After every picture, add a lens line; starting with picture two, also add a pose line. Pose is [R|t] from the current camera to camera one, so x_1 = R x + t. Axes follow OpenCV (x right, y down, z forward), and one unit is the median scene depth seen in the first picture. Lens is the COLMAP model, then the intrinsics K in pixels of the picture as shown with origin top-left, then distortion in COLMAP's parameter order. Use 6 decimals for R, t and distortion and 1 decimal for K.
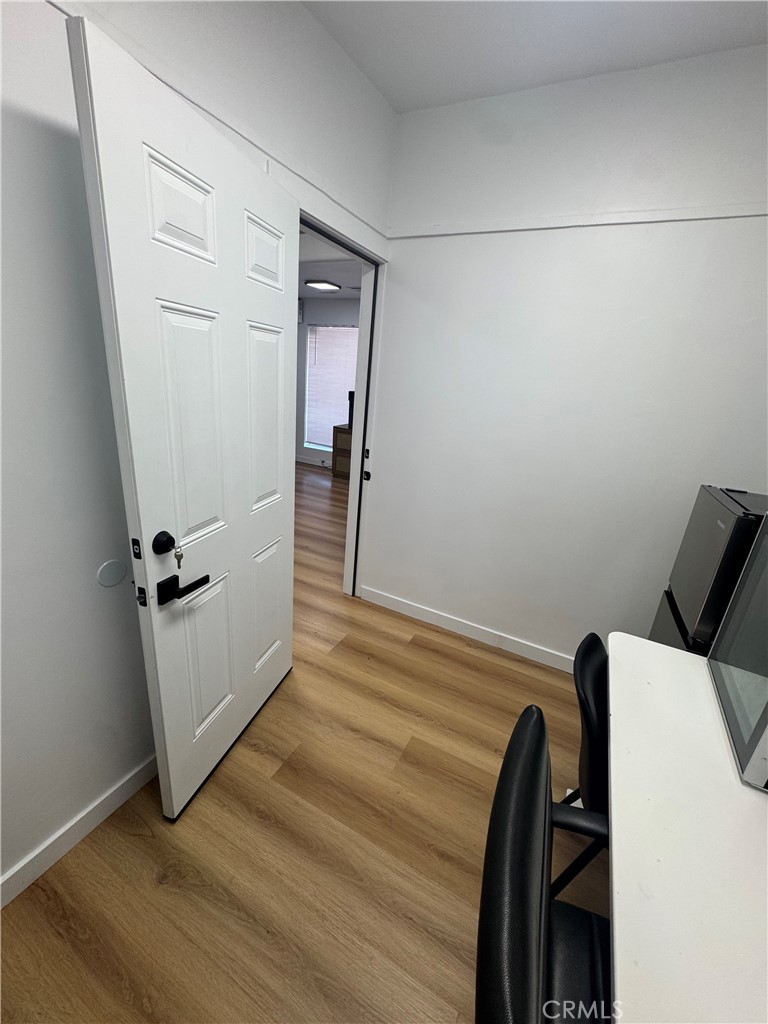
lens RADIAL K [[403.2, 0, 384.2], [0, 403.2, 509.7], [0, 0, 1]] dist [-0.003435, -0.000215]
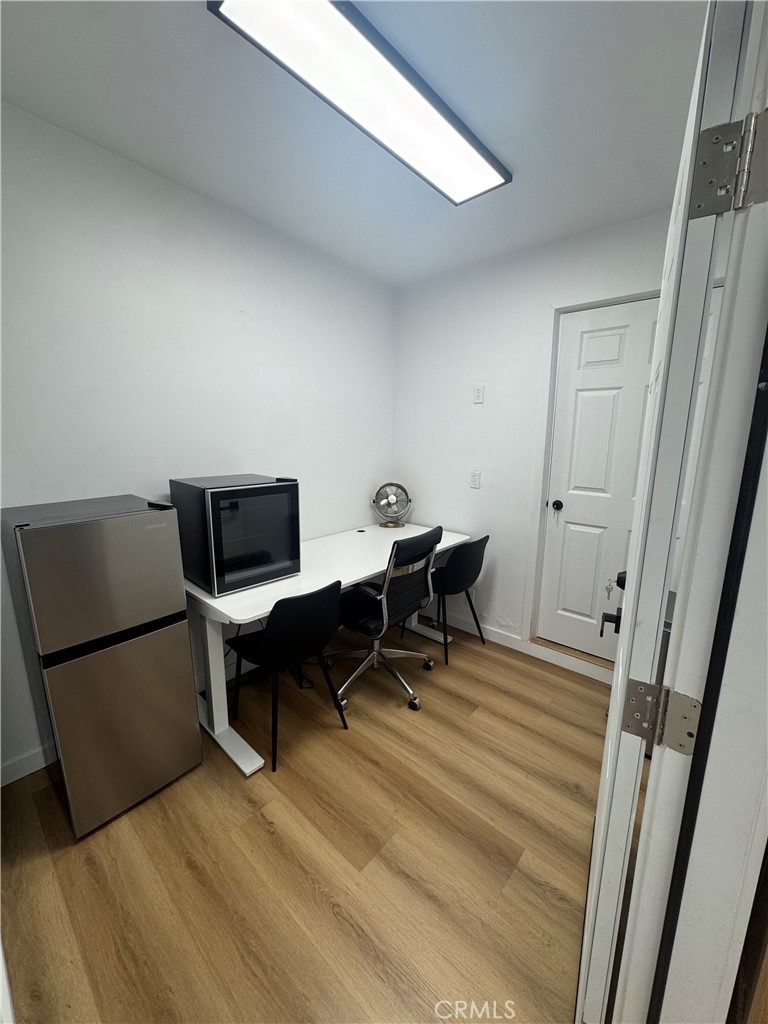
lens RADIAL K [[403.2, 0, 384.5], [0, 403.2, 510.8], [0, 0, 1]] dist [-0.003435, -0.000215]
pose [[-0.964140, -0.130824, 0.230909, -0.076925], [0.004791, 0.861340, 0.508007, -0.513269], [-0.265351, 0.490896, -0.829825, 1.499919]]
